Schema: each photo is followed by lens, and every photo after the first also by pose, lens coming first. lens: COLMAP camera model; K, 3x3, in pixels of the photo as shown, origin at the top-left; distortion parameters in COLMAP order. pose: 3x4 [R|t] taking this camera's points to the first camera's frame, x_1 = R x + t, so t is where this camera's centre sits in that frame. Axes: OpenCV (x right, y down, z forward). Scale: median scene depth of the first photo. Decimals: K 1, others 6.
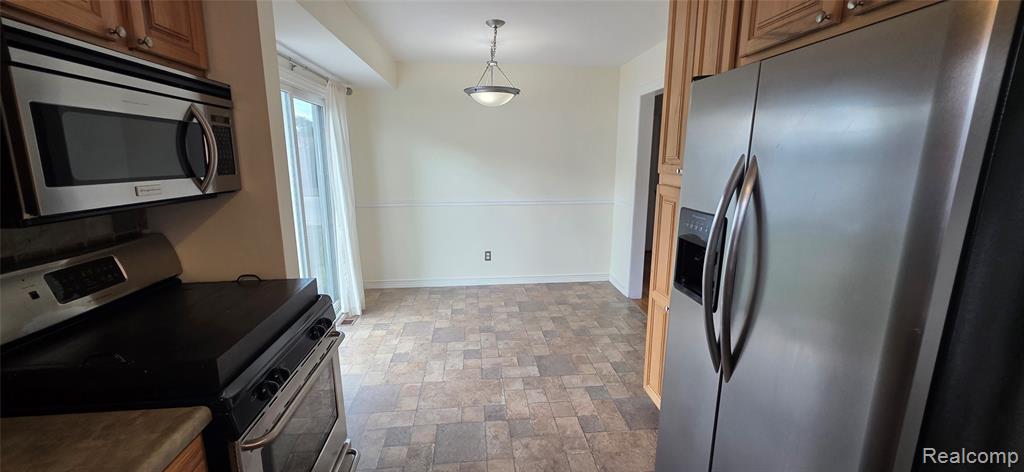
lens RADIAL K [[408.1, 0, 515.0], [0, 408.1, 236.3], [0, 0, 1]] dist [0.003403, -0.000084]
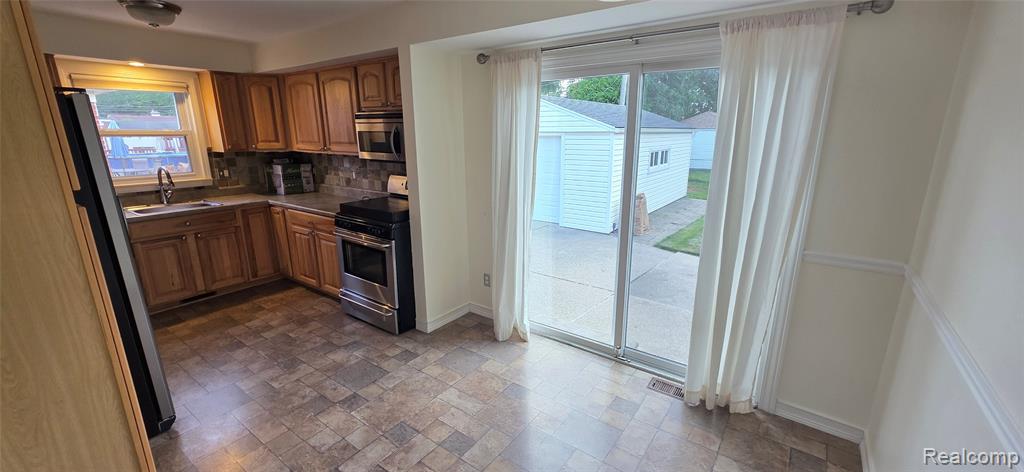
lens RADIAL K [[408.1, 0, 515.0], [0, 408.1, 236.3], [0, 0, 1]] dist [0.003403, -0.000084]
pose [[-0.670620, 0.184812, -0.718410, 0.503343], [-0.142692, 0.918242, 0.369418, -0.579201], [0.727948, 0.350251, -0.589421, 2.605702]]
